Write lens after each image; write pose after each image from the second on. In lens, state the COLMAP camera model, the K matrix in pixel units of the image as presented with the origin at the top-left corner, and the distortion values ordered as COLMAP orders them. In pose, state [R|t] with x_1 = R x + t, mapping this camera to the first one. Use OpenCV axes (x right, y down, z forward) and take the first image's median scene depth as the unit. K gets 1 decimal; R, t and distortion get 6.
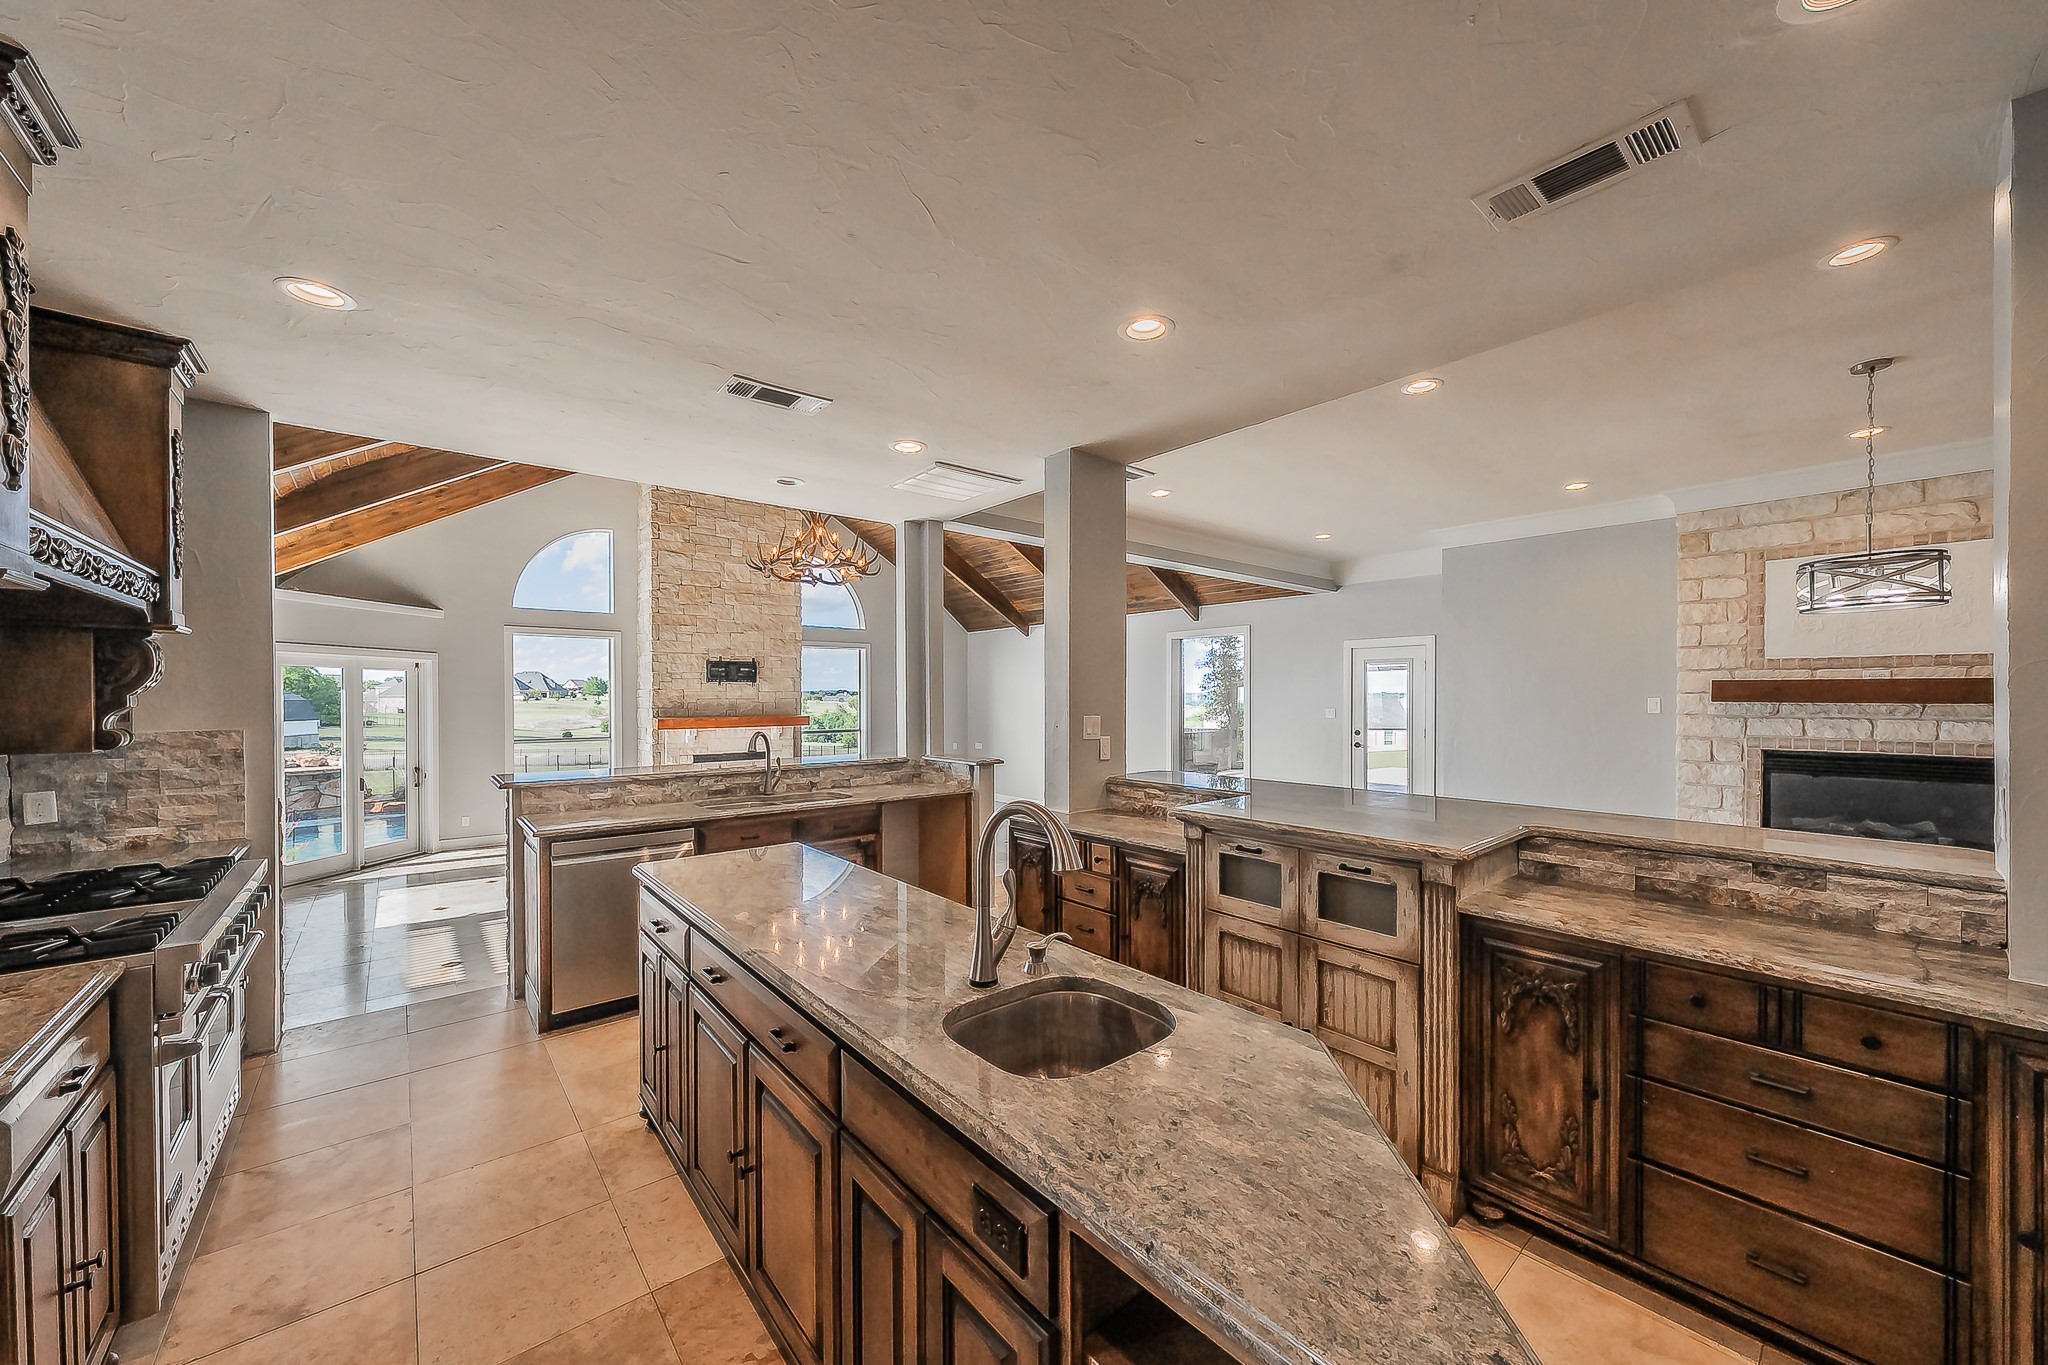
lens RADIAL K [[744.1, 0, 1016.3], [0, 744.1, 698.4], [0, 0, 1]] dist [-0.001606, -0.000149]
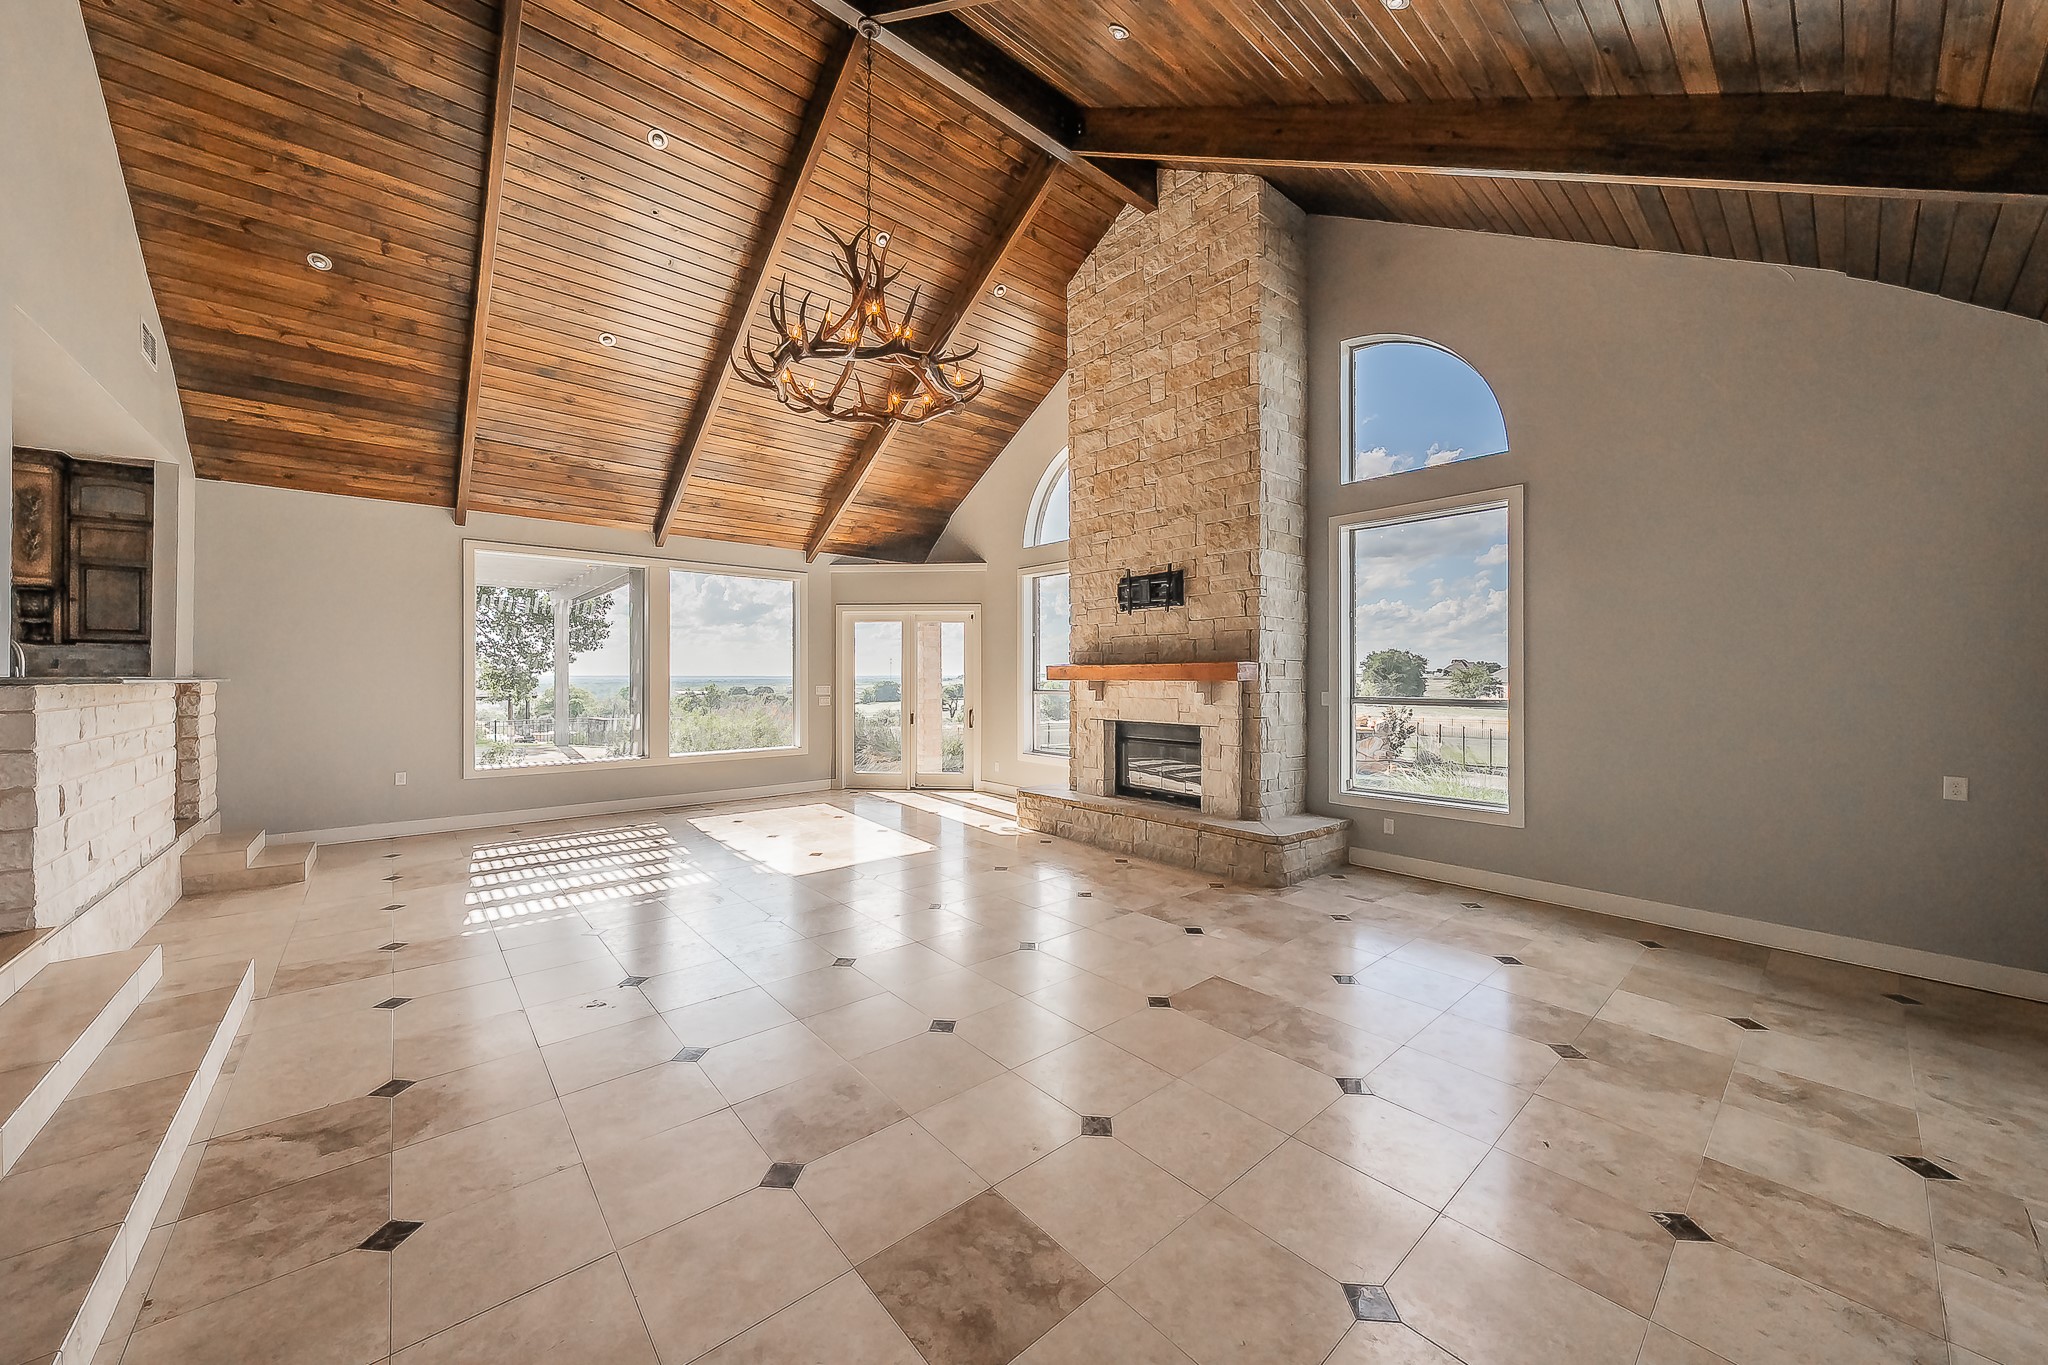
lens RADIAL K [[725.5, 0, 1017.7], [0, 725.5, 672.1], [0, 0, 1]] dist [0.000676, -0.000091]
pose [[0.015159, -0.004307, -0.999876, 0.452303], [-0.004872, 0.999979, -0.004382, 0.071374], [0.999873, 0.004937, 0.015138, 1.821475]]
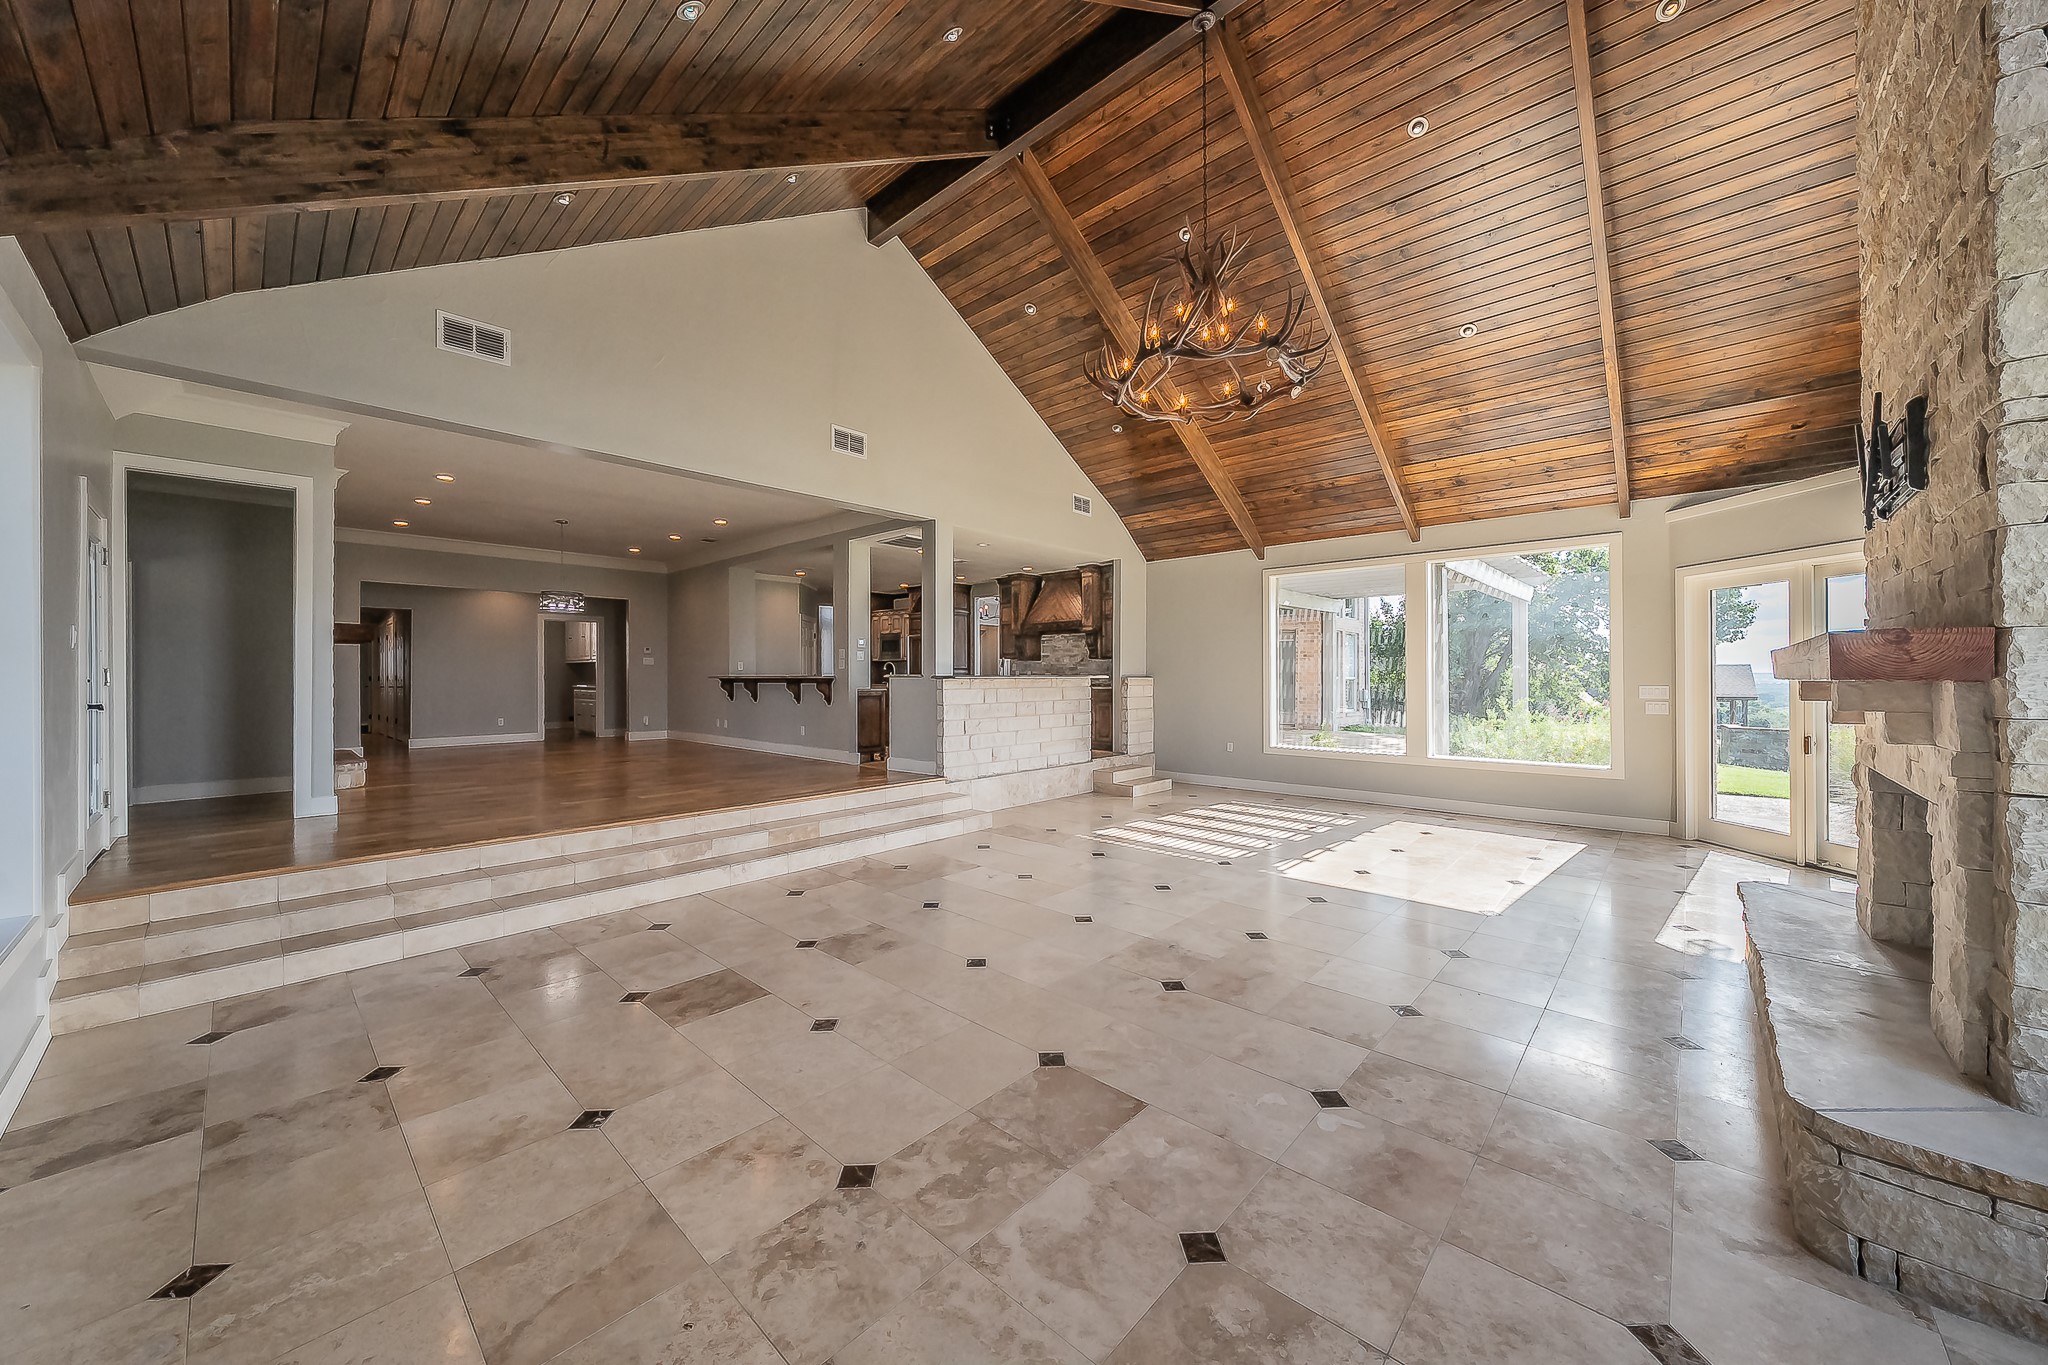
lens RADIAL K [[725.5, 0, 1017.7], [0, 725.5, 672.1], [0, 0, 1]] dist [0.000676, -0.000091]
pose [[-0.991912, 0.004446, -0.126851, -0.099699], [0.004539, 0.999990, -0.000448, 0.070725], [0.126848, -0.001020, -0.991922, 2.496868]]
